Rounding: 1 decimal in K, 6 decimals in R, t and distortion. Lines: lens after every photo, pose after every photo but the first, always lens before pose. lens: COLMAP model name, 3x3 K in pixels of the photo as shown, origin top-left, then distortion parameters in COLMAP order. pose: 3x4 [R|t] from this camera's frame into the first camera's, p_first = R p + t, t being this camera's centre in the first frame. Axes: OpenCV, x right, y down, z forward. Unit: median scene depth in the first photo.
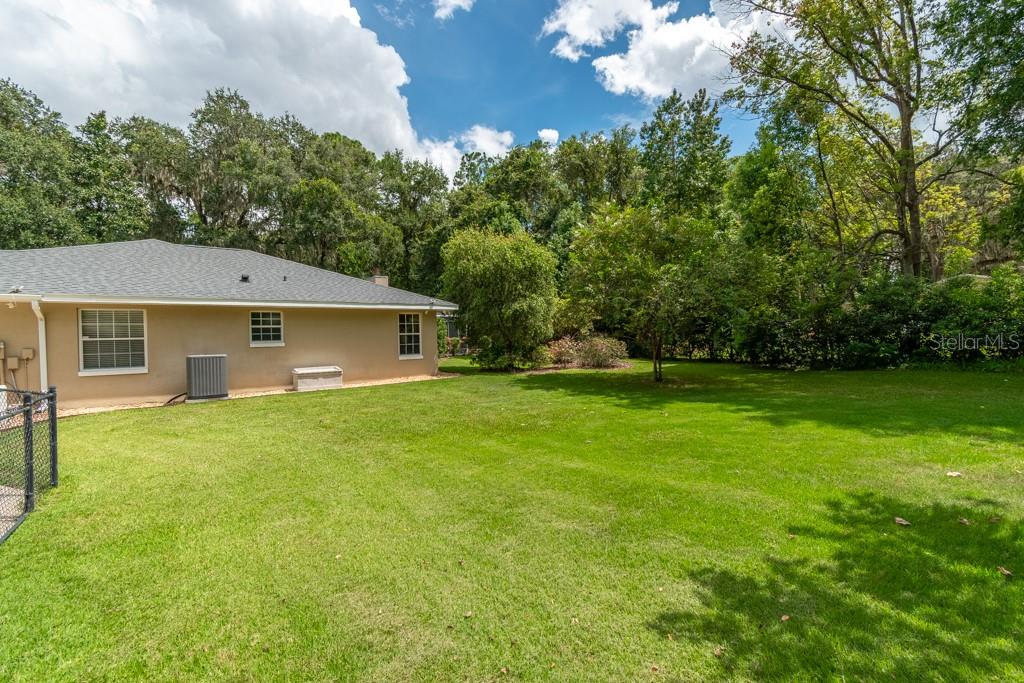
lens RADIAL K [[486.7, 0, 511.2], [0, 486.7, 344.2], [0, 0, 1]] dist [0.003675, 0.000135]
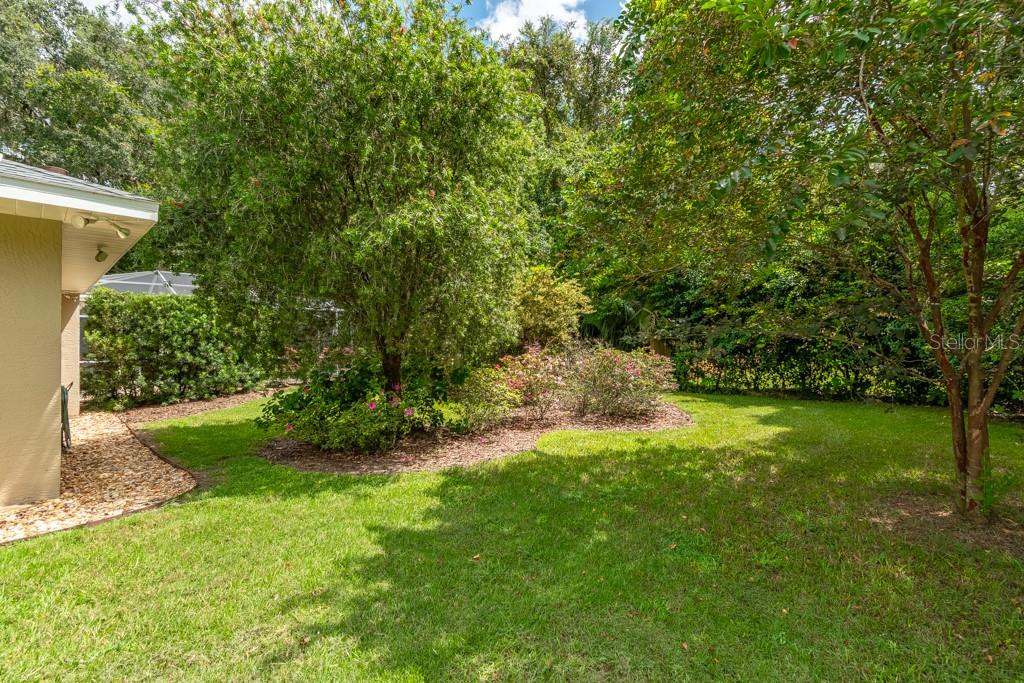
lens RADIAL K [[486.7, 0, 513.3], [0, 486.7, 346.0], [0, 0, 1]] dist [0.003675, 0.000135]
pose [[0.986997, 0.010900, 0.160370, 0.023687], [-0.005246, 0.999351, -0.035637, 0.000642], [-0.160654, 0.034333, 0.986413, 0.627031]]
